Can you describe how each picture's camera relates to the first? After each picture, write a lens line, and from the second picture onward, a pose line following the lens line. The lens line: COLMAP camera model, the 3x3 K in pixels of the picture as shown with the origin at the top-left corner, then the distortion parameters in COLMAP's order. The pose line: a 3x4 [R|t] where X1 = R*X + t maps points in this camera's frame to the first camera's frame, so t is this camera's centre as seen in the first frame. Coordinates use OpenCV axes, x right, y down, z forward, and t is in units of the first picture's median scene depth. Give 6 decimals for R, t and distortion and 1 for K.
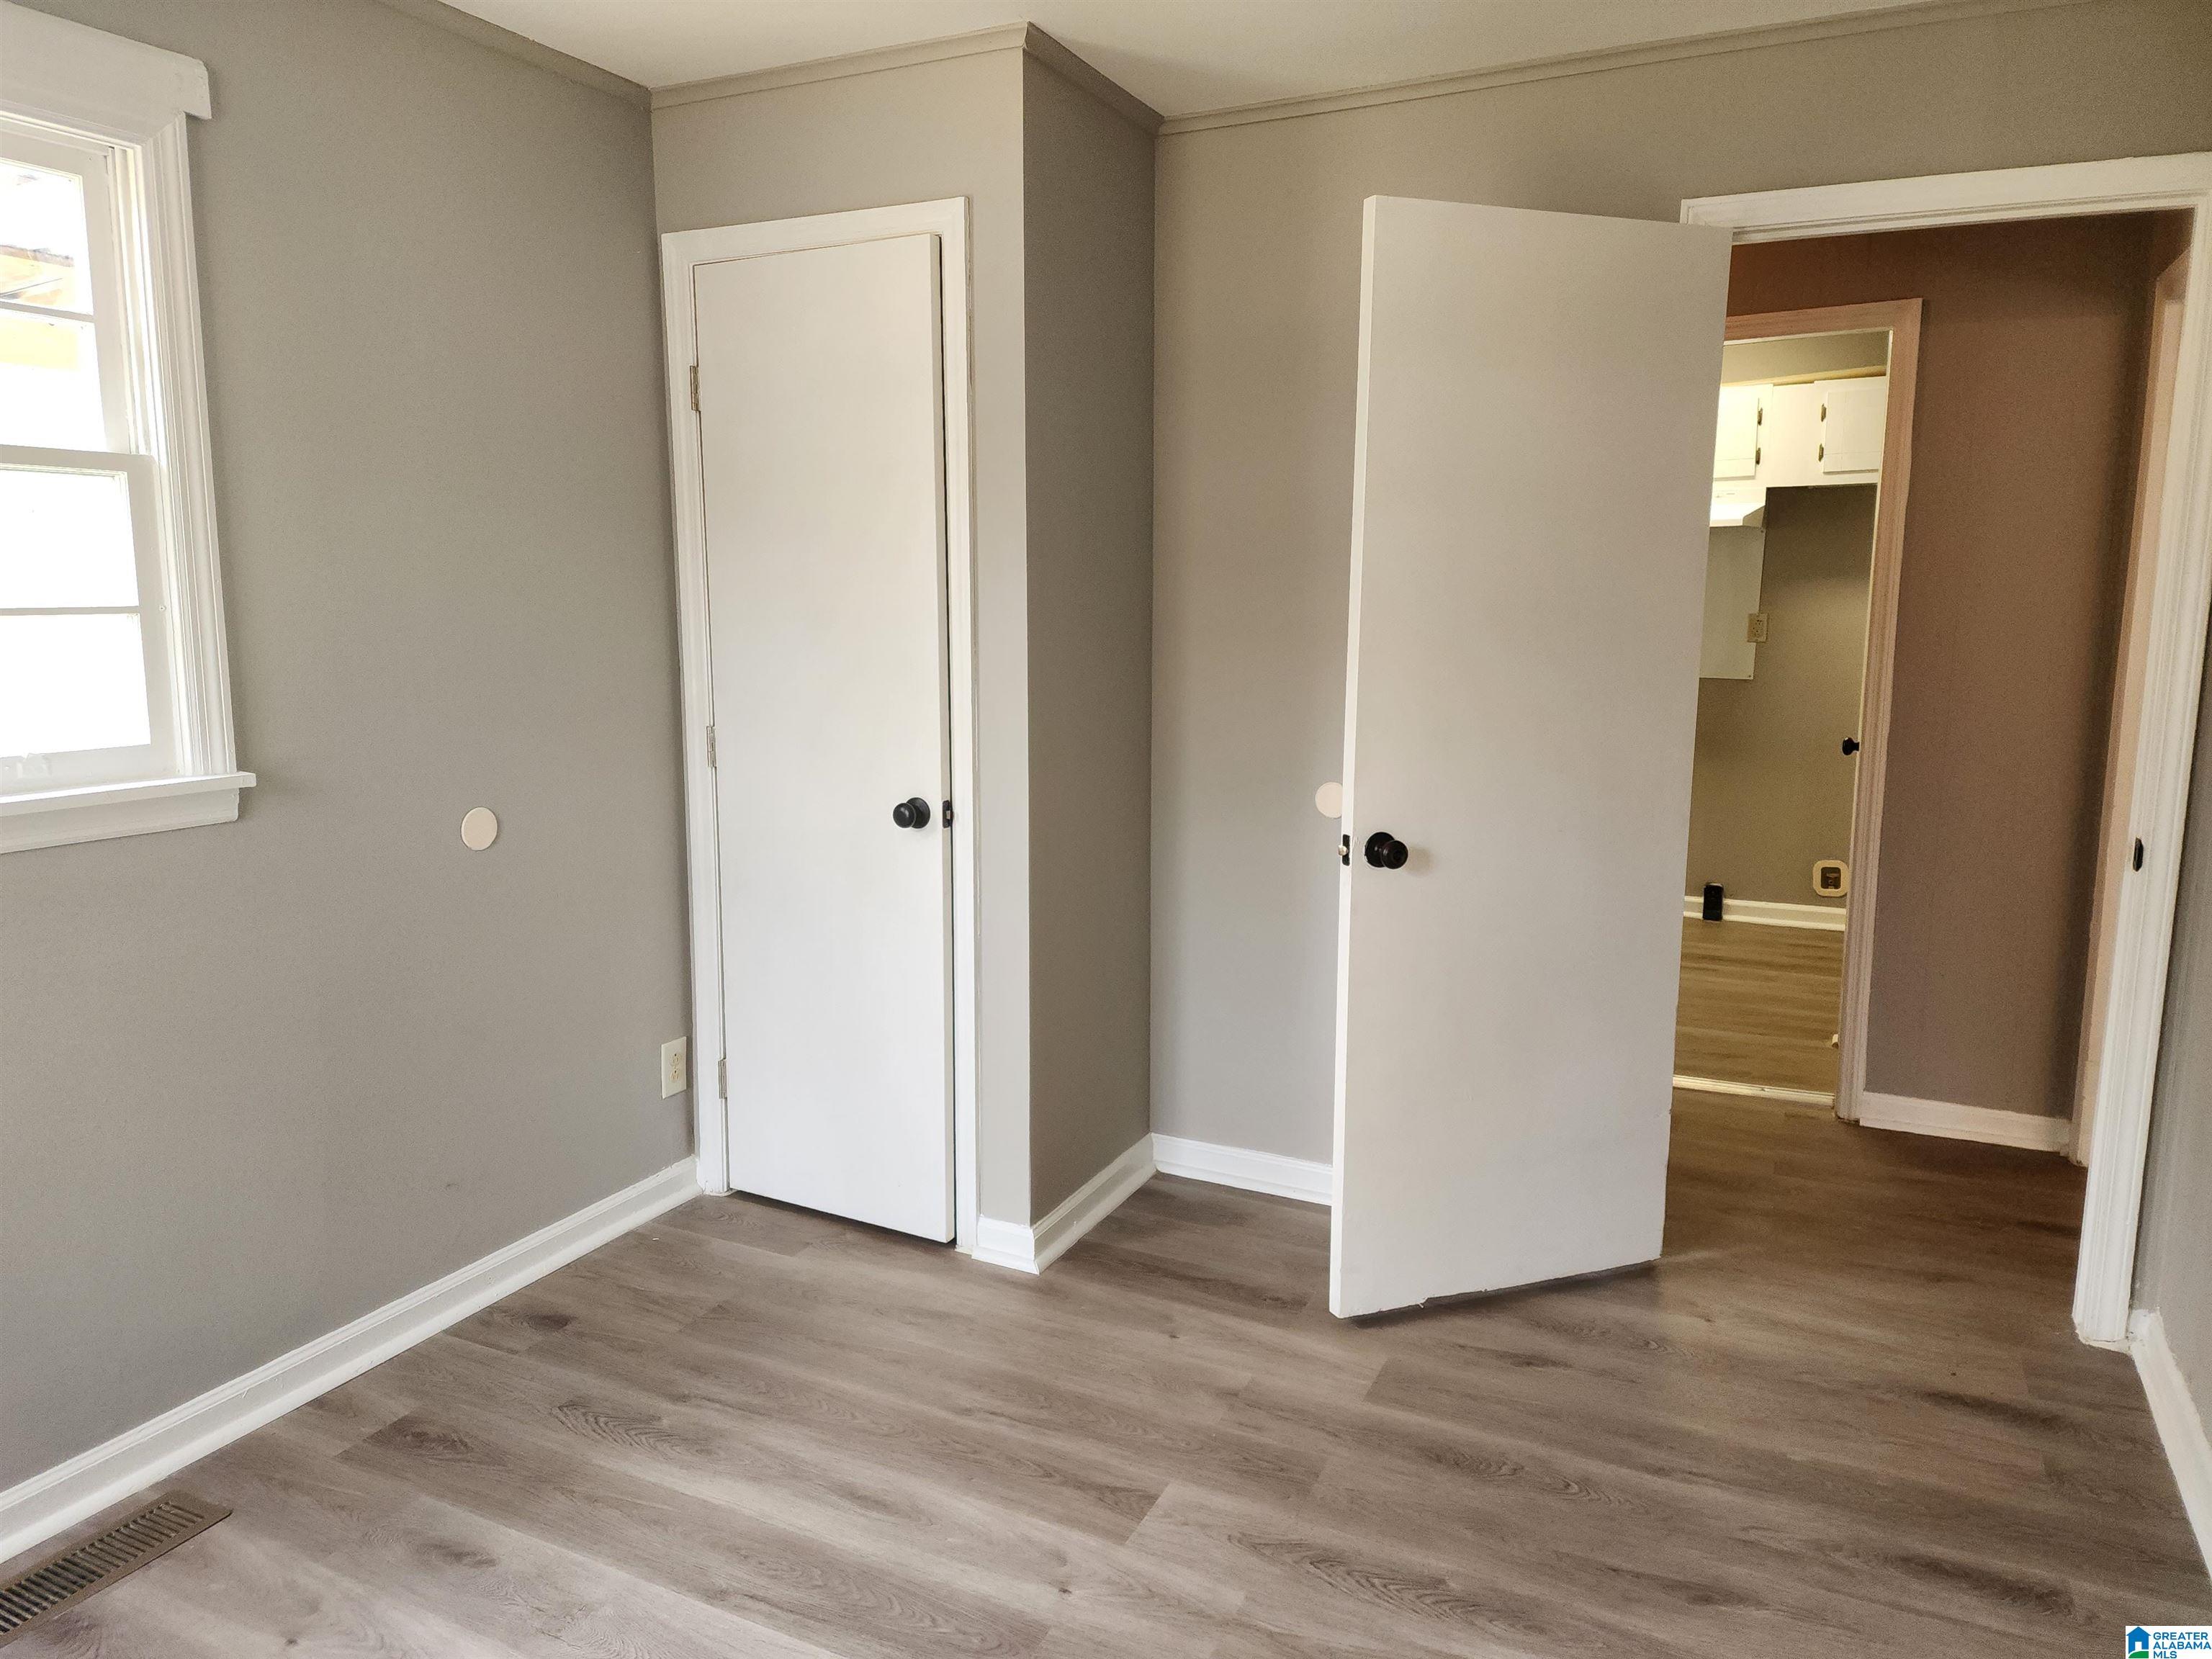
lens RADIAL K [[1477.3, 0, 1104.3], [0, 1477.3, 810.8], [0, 0, 1]] dist [-0.005472, -0.002490]
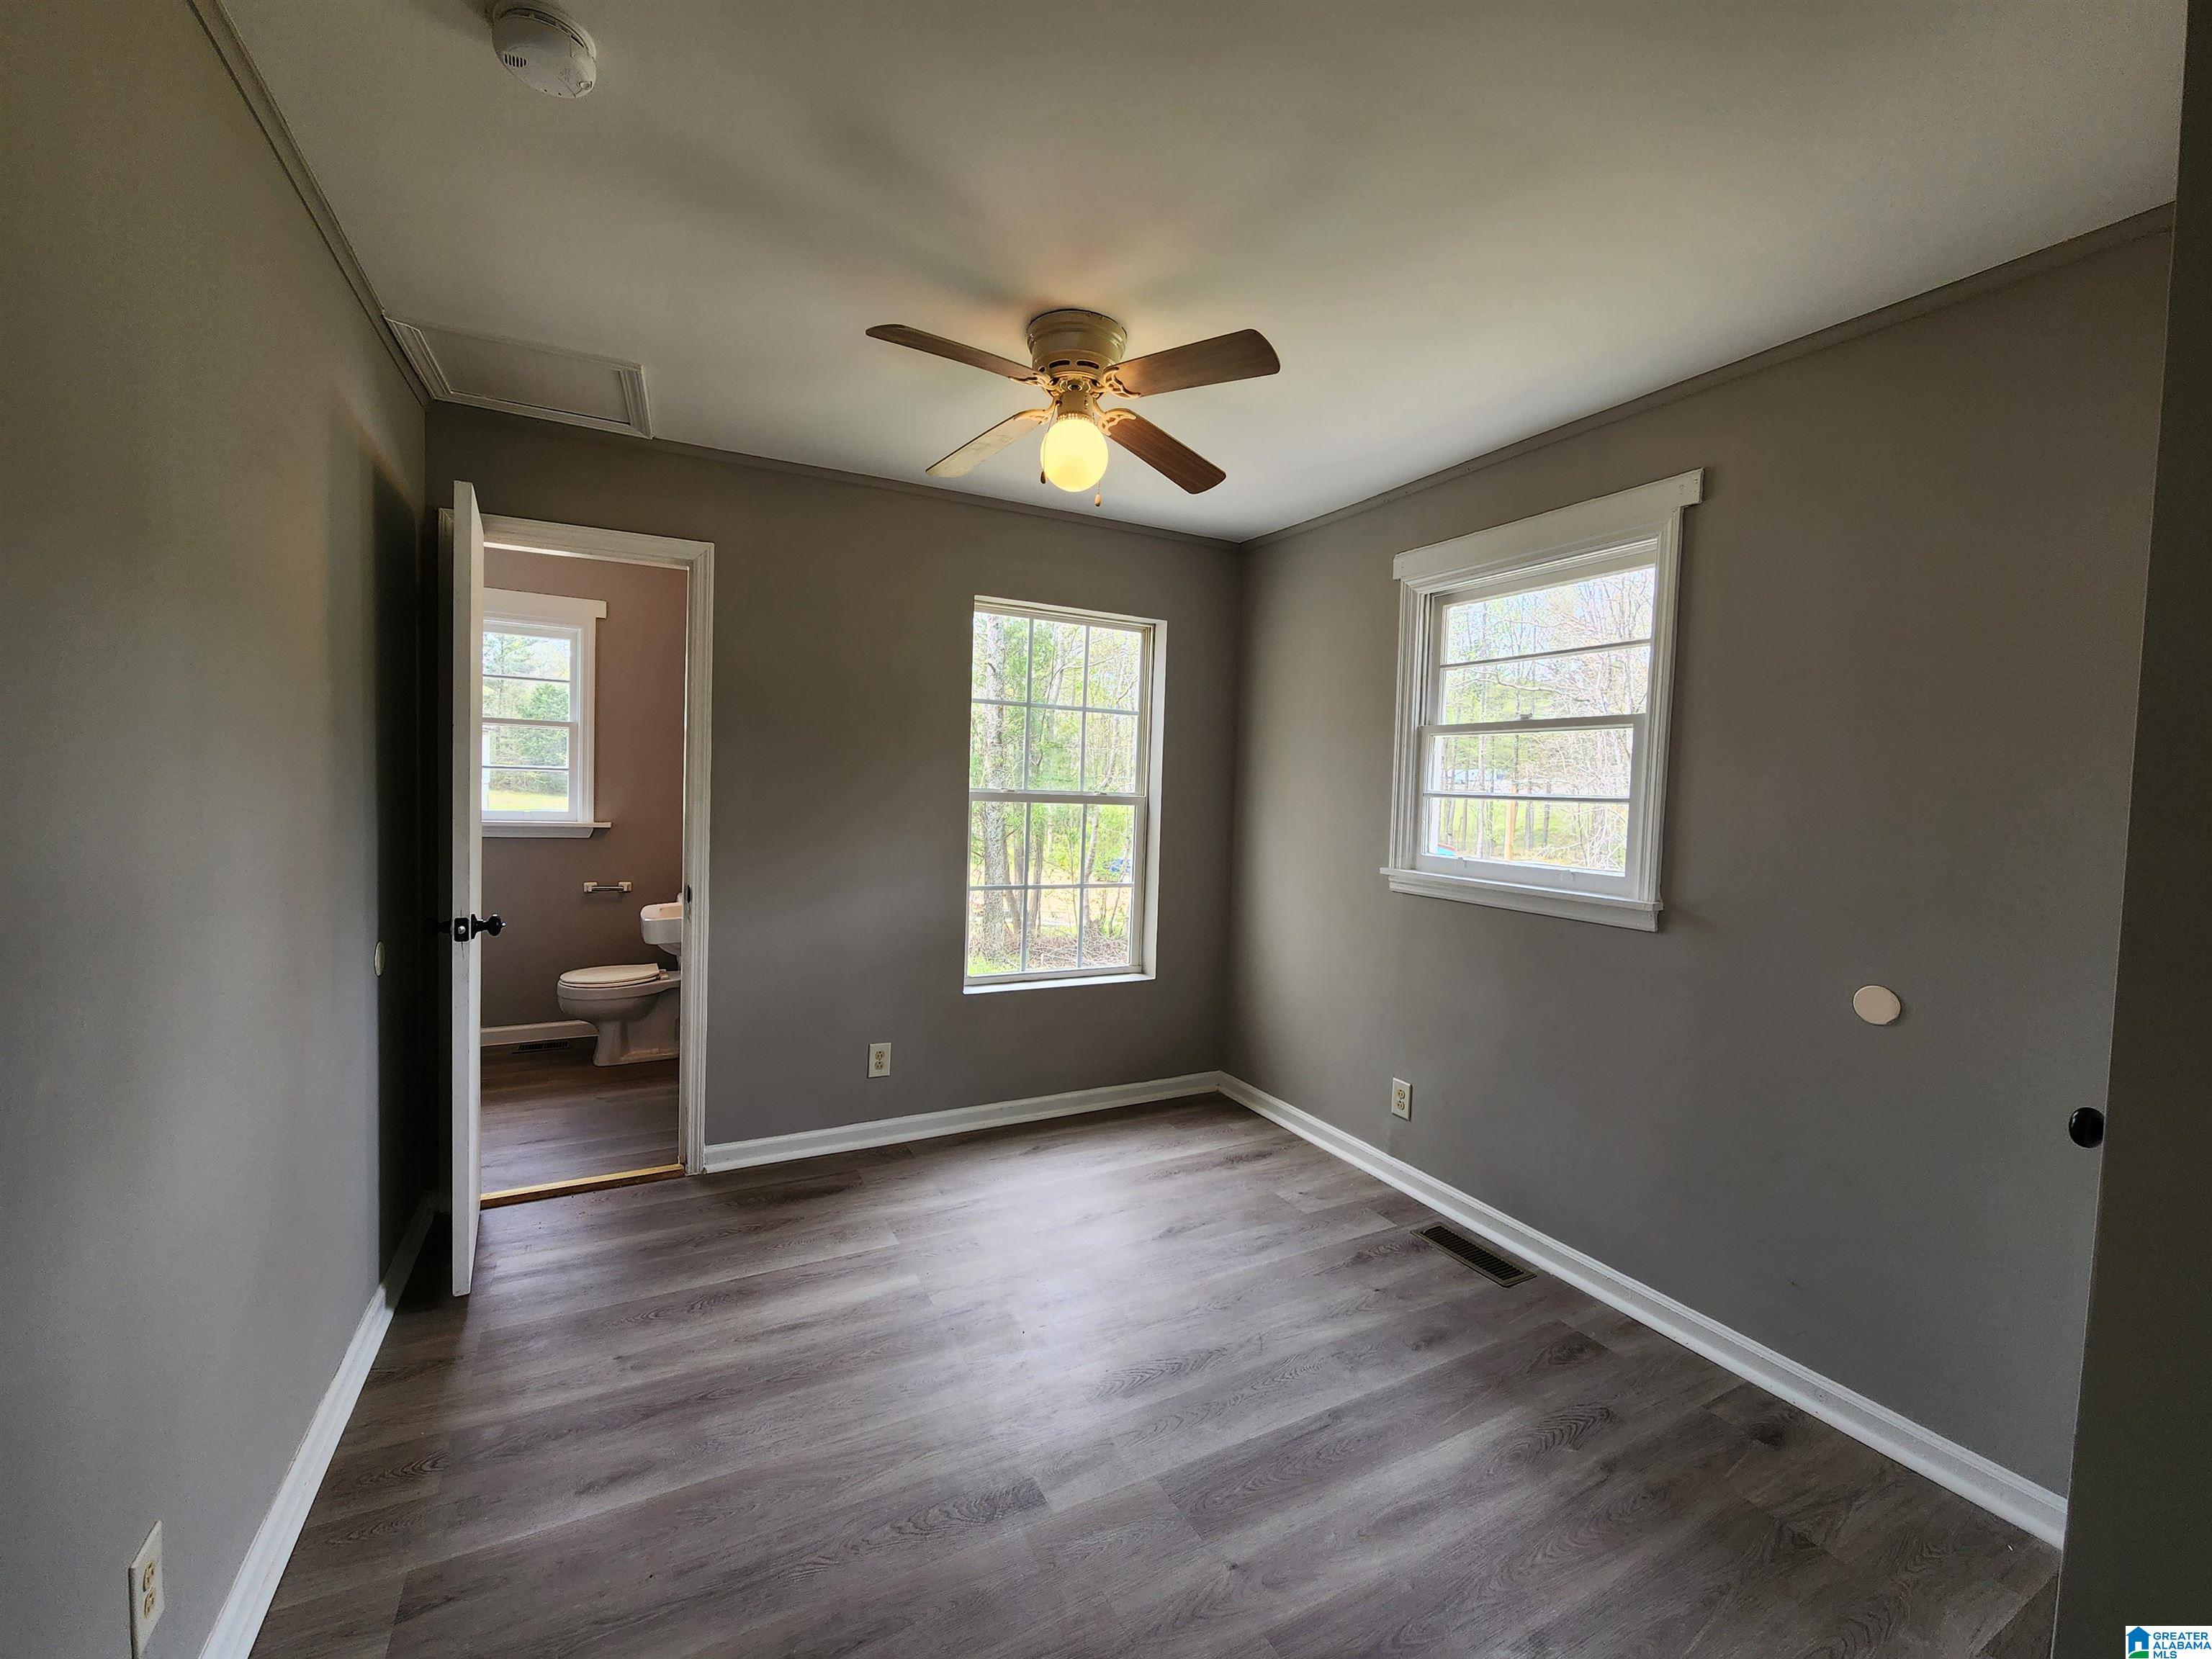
lens RADIAL K [[899.9, 0, 1101.1], [0, 899.9, 822.2], [0, 0, 1]] dist [0.000567, 0.000083]
pose [[-0.586862, 0.017181, -0.809505, 0.591399], [-0.151487, 0.979791, 0.130618, -0.156021], [0.795390, 0.199284, -0.572399, 1.121155]]
